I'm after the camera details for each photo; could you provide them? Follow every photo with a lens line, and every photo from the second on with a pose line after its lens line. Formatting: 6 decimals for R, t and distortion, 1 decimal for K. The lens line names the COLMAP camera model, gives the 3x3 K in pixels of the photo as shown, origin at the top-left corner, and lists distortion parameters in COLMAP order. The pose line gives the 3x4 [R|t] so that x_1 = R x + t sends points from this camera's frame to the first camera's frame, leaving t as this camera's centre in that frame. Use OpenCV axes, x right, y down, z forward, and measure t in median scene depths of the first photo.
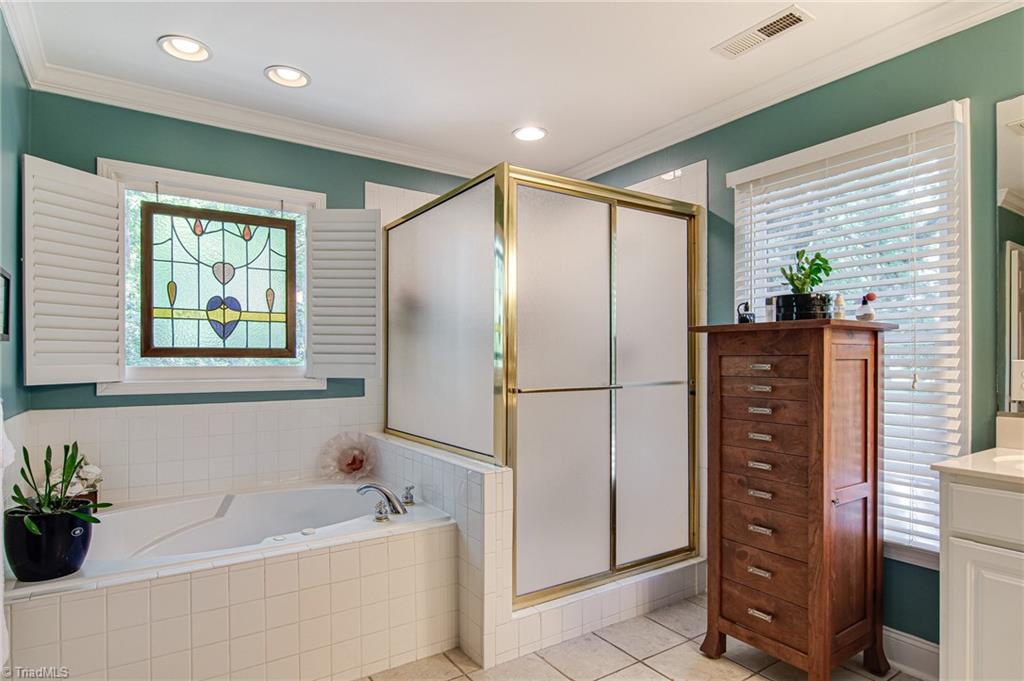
lens RADIAL K [[563.2, 0, 509.6], [0, 563.2, 366.5], [0, 0, 1]] dist [-0.006718, -0.001095]
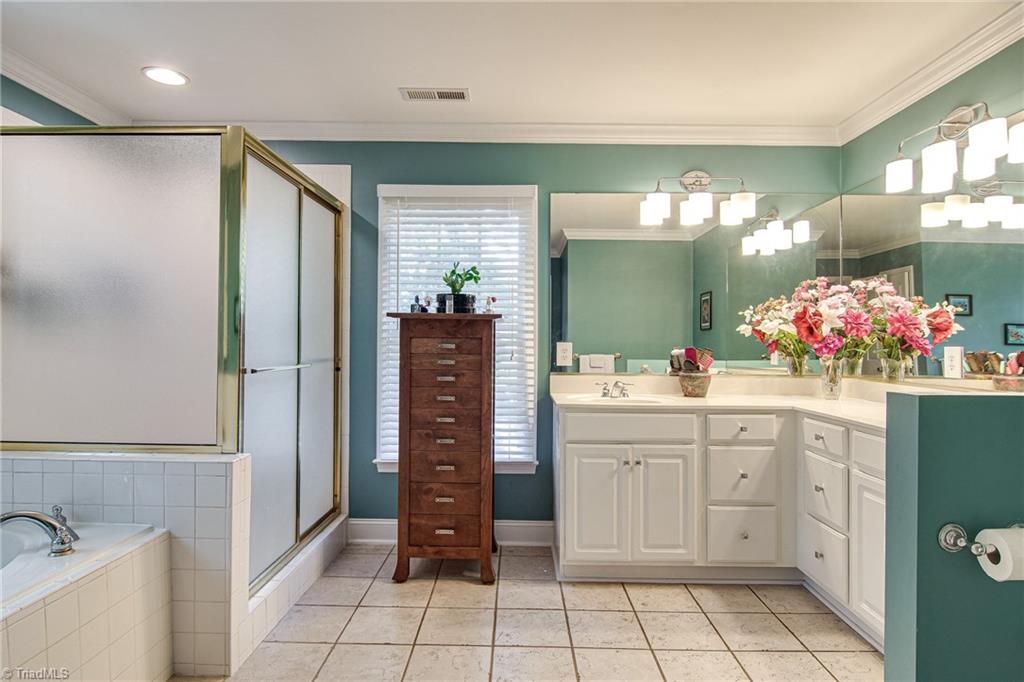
lens RADIAL K [[565.4, 0, 512.3], [0, 565.4, 345.9], [0, 0, 1]] dist [-0.008306, -0.001283]
pose [[0.552440, 0.004882, 0.833539, -0.558959], [-0.002685, 0.999988, -0.004077, 0.004833], [-0.833549, 0.000014, 0.552446, 0.117544]]
